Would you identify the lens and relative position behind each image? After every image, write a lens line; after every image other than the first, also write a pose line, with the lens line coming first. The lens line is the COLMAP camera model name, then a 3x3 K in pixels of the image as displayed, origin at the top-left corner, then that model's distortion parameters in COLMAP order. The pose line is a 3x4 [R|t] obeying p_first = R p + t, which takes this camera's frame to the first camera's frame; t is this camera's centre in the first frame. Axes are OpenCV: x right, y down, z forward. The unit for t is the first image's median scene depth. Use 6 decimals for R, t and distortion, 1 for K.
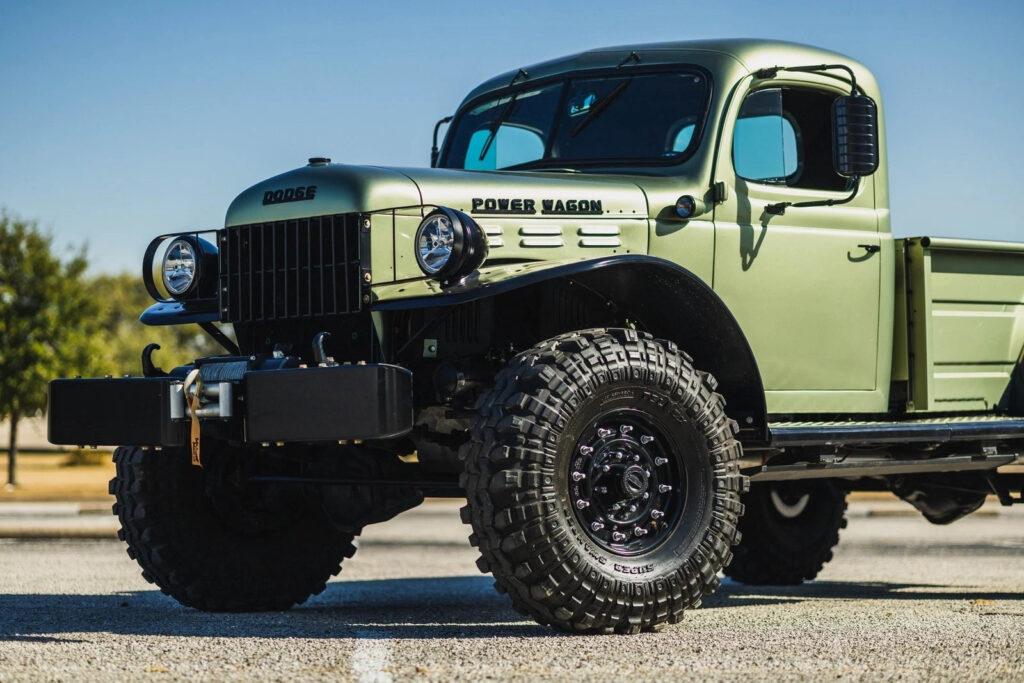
lens RADIAL K [[2401.5, 0, 512.0], [0, 2401.5, 341.5], [0, 0, 1]] dist [-0.036367, 0.533106]
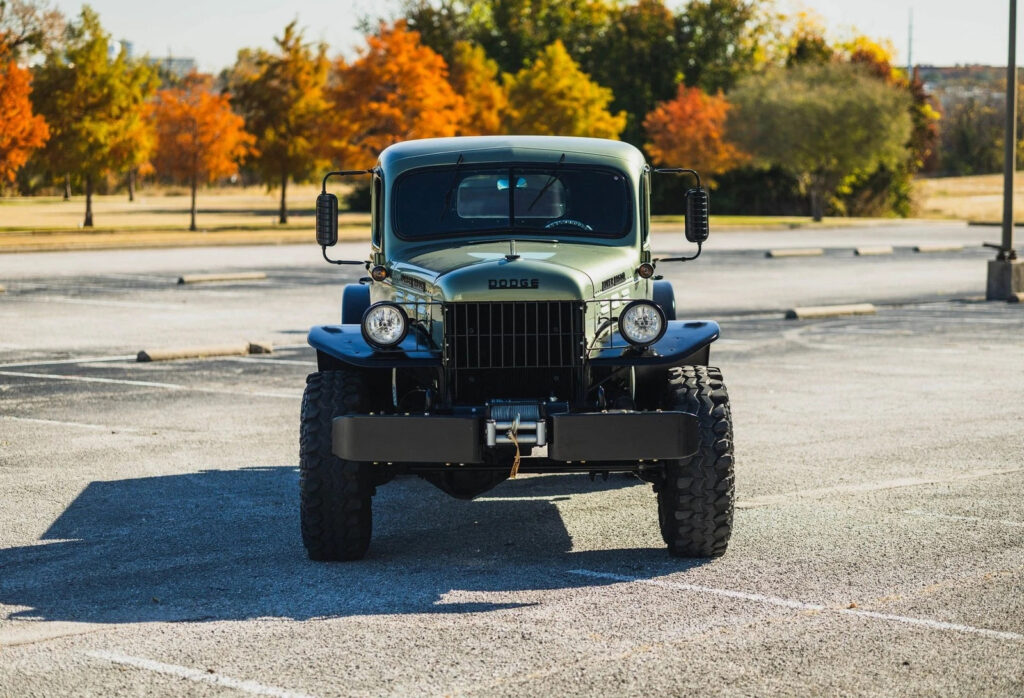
lens RADIAL K [[2571.6, 0, 512.0], [0, 2571.6, 349.0], [0, 0, 1]] dist [0.011648, -0.697952]
pose [[0.746746, -0.047168, 0.663435, -1.173679], [-0.040169, 0.992463, 0.115774, -0.209550], [-0.663895, -0.113103, 0.739223, -0.176673]]
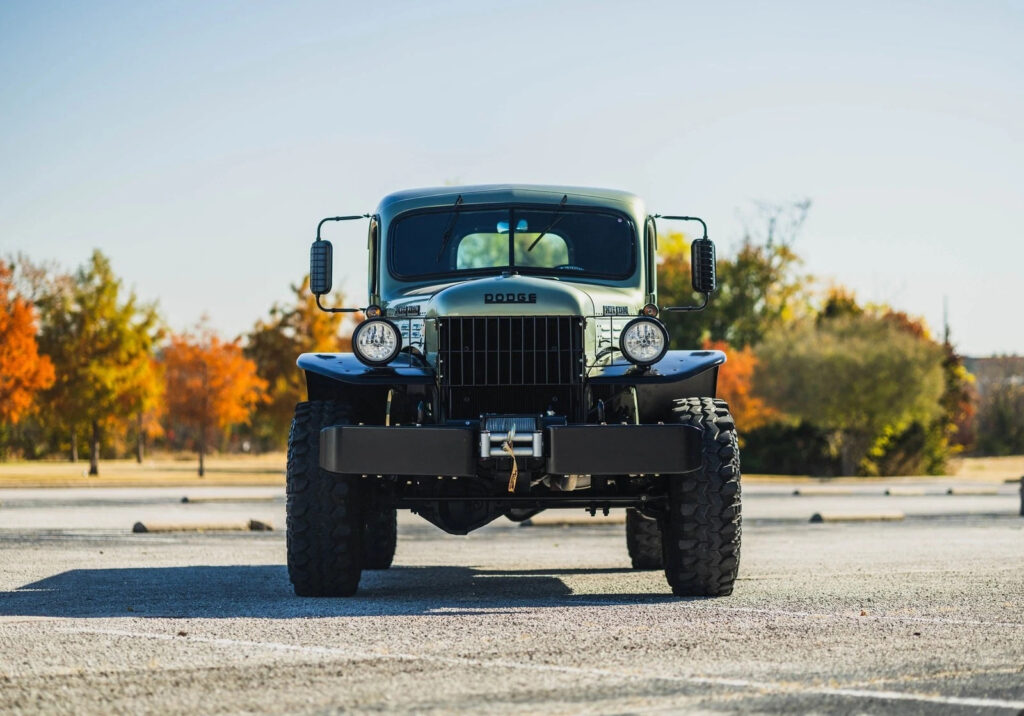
lens RADIAL K [[2658.8, 0, 512.0], [0, 2658.8, 358.0], [0, 0, 1]] dist [0.043639, -1.360570]
pose [[0.752826, 0.031980, 0.657442, -1.155392], [-0.046013, 0.998932, 0.004098, -0.033093], [-0.656609, -0.033336, 0.753494, -0.192943]]
